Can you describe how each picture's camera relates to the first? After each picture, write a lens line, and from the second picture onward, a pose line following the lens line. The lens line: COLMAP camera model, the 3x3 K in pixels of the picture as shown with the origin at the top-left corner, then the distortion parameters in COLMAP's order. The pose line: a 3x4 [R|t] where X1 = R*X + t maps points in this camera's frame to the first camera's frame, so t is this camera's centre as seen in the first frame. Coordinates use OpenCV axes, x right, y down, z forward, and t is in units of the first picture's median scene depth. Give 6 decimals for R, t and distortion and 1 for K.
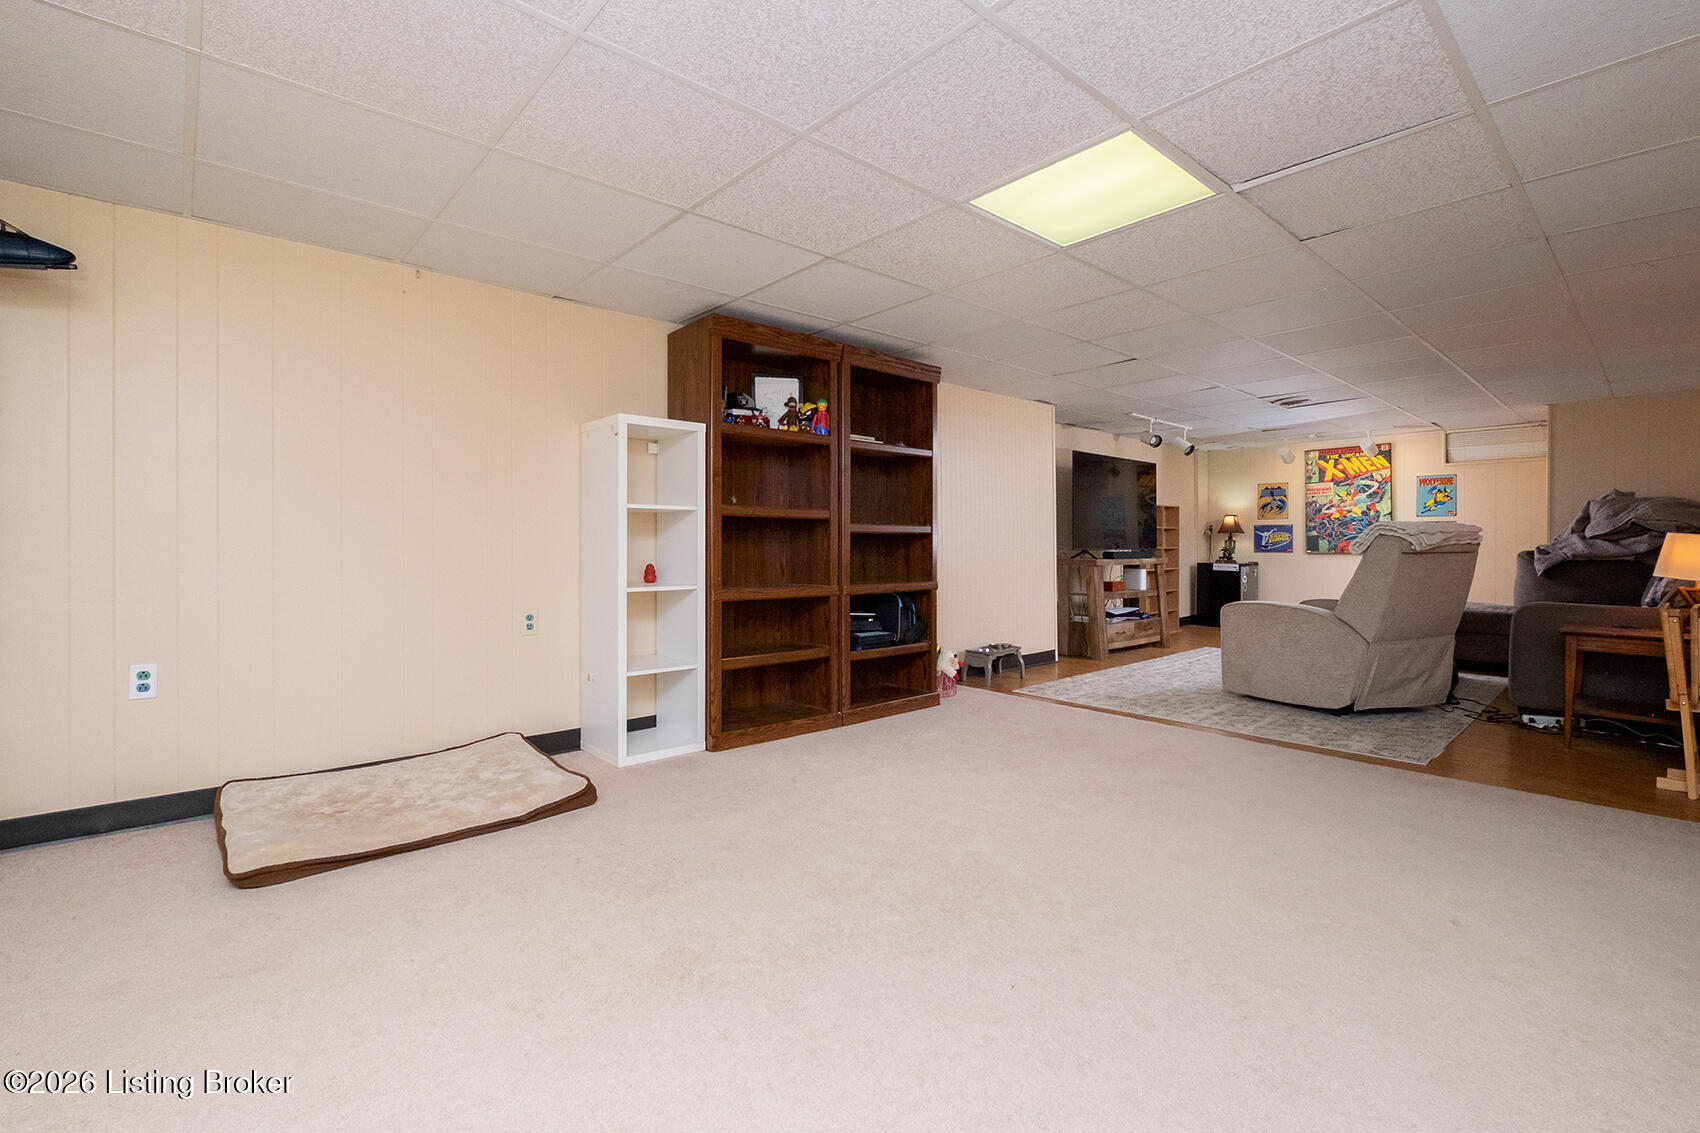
lens RADIAL K [[749.3, 0, 852.2], [0, 749.3, 554.3], [0, 0, 1]] dist [0.000059, 0.000008]
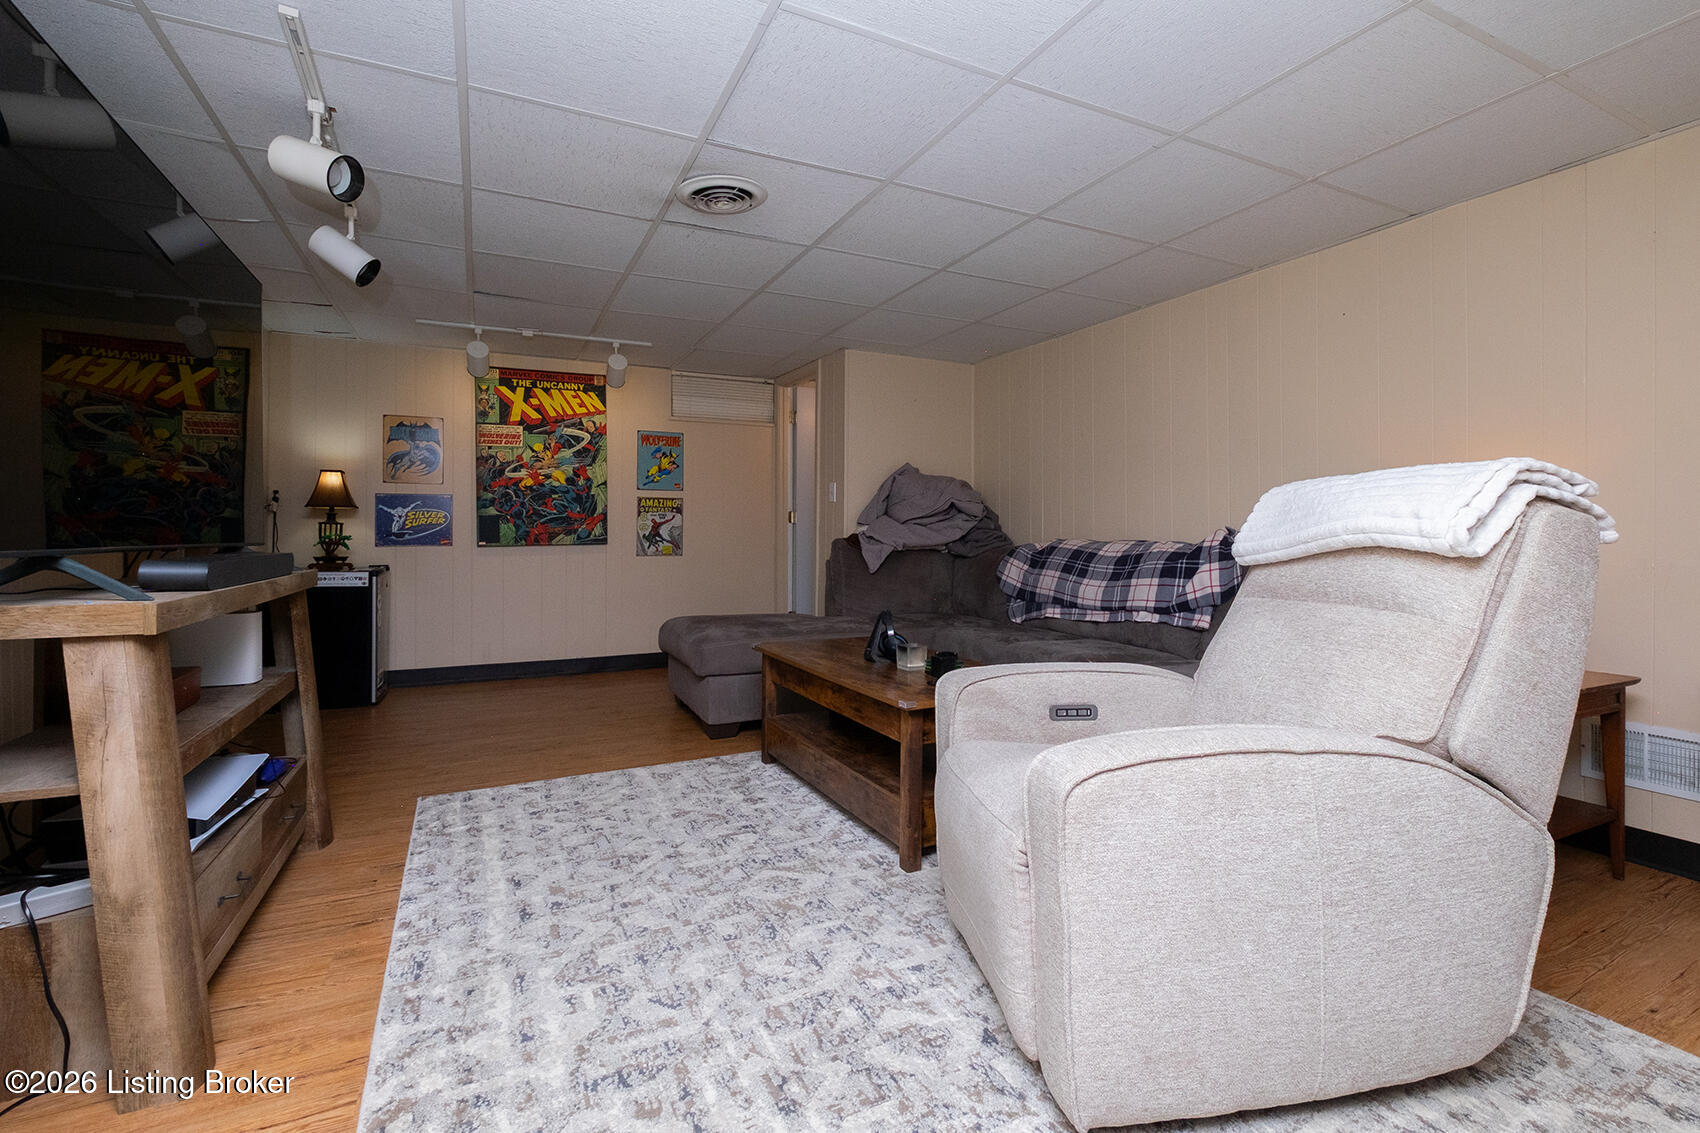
lens RADIAL K [[749.3, 0, 850.7], [0, 749.3, 548.5], [0, 0, 1]] dist [0.000059, 0.000008]
pose [[0.261499, -0.024037, 0.964904, 0.132616], [0.016055, 0.999660, 0.020552, -0.006969], [-0.965070, 0.010117, 0.261796, 0.591719]]
